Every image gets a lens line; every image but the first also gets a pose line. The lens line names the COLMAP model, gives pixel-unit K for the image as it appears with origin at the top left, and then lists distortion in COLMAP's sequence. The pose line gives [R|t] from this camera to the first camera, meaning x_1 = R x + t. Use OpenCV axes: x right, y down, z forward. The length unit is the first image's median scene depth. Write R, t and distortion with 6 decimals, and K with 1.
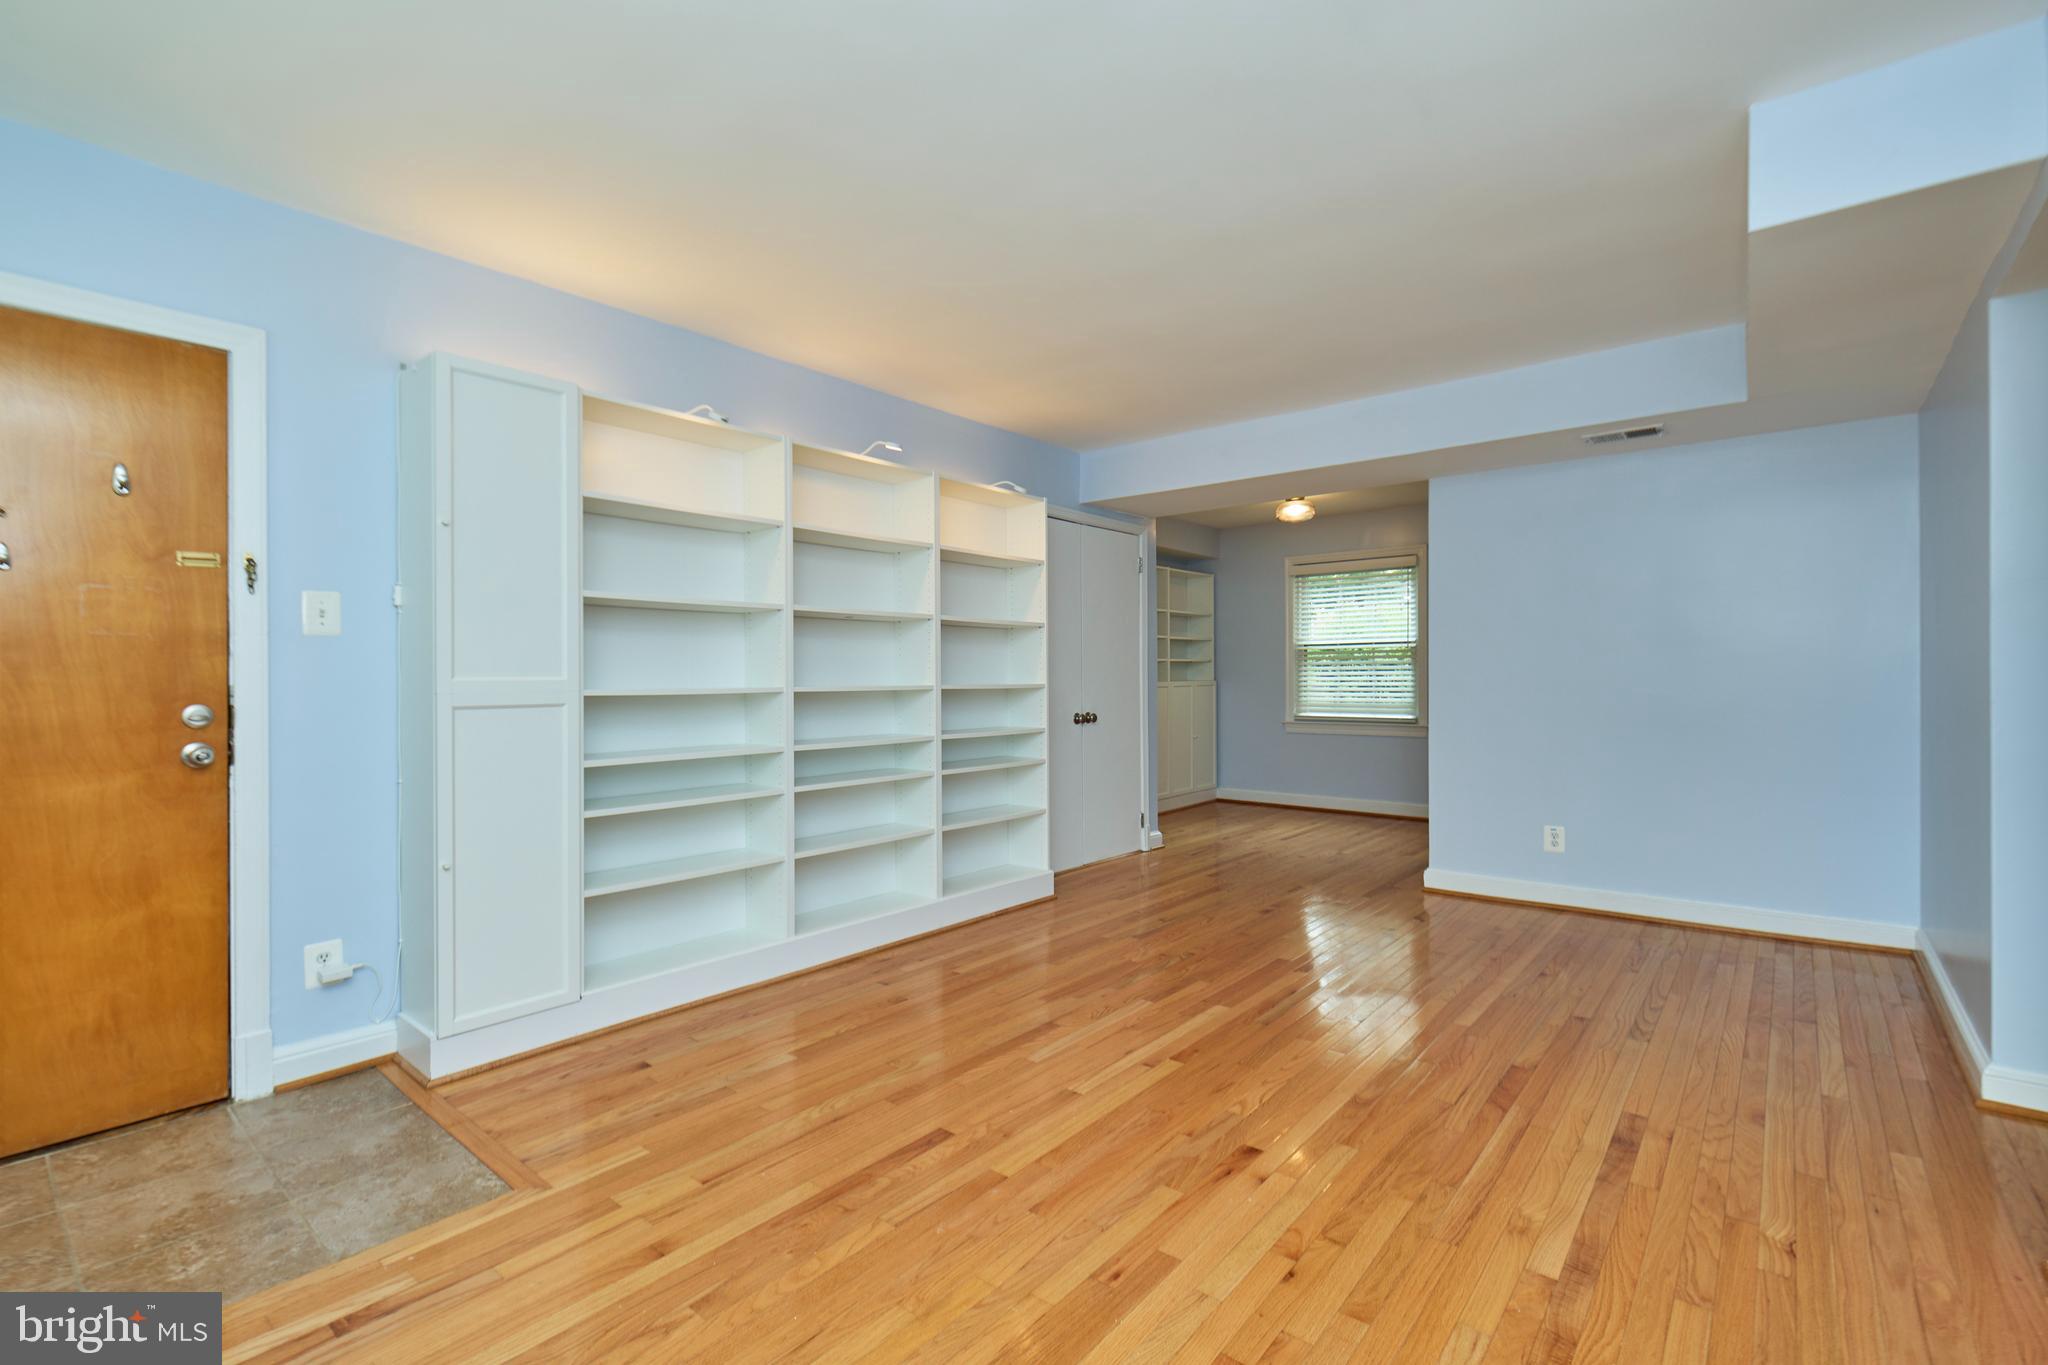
lens RADIAL K [[932.2, 0, 1024.0], [0, 932.2, 682.5], [0, 0, 1]] dist [0.000836, -0.000139]
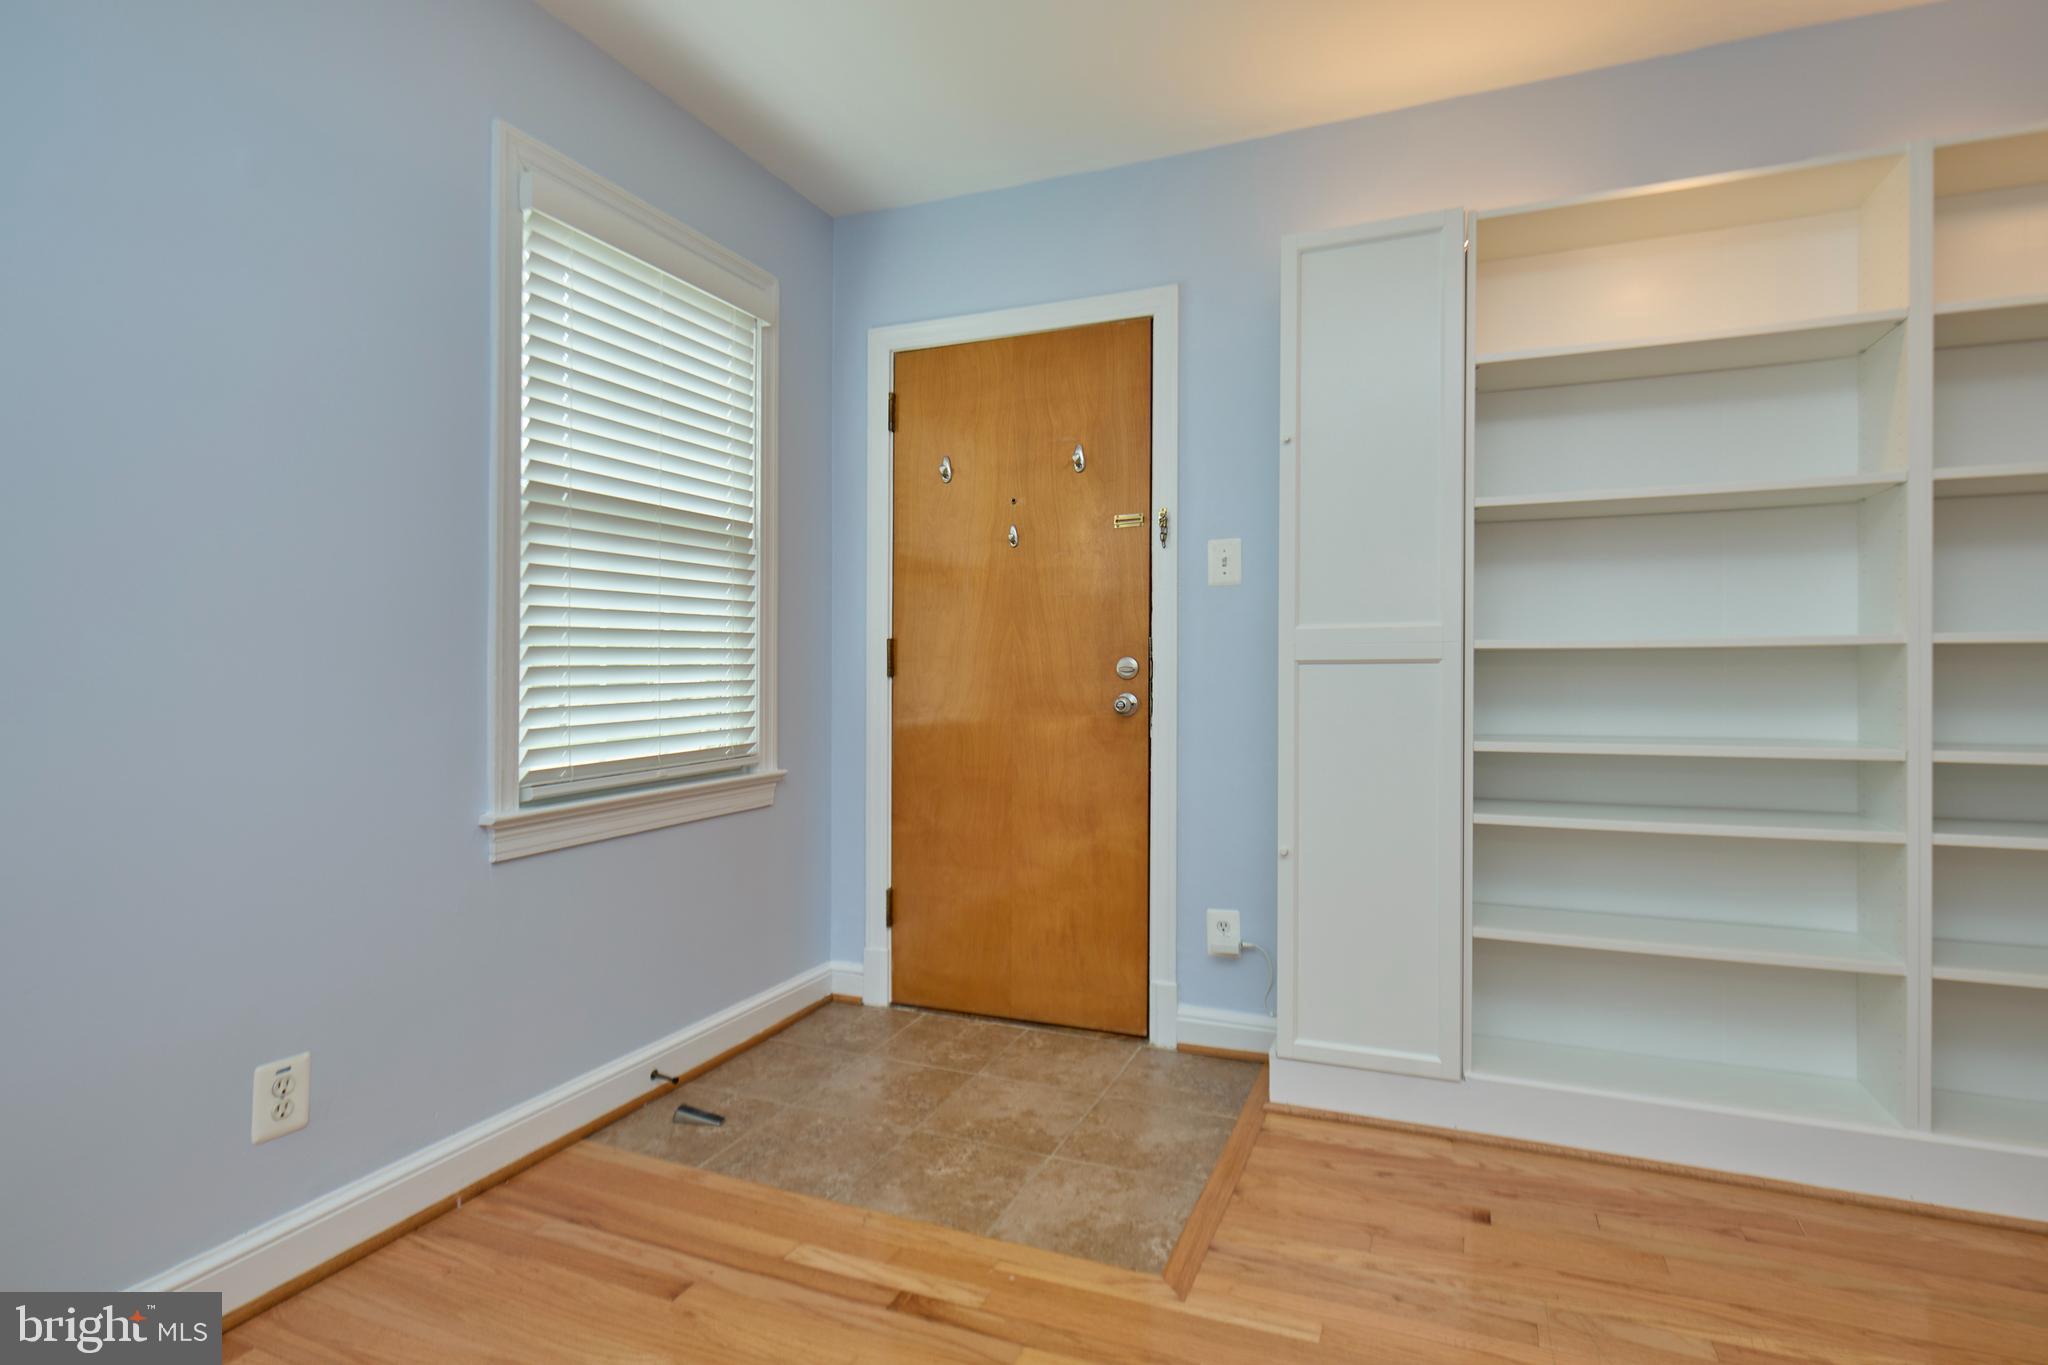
lens RADIAL K [[1032.0, 0, 1039.0], [0, 1032.0, 658.2], [0, 0, 1]] dist [0.002673, -0.000090]
pose [[0.296712, -0.003203, -0.954962, 0.197501], [-0.001113, 0.999993, -0.003700, 0.028649], [0.954966, 0.002161, 0.296707, 0.526567]]
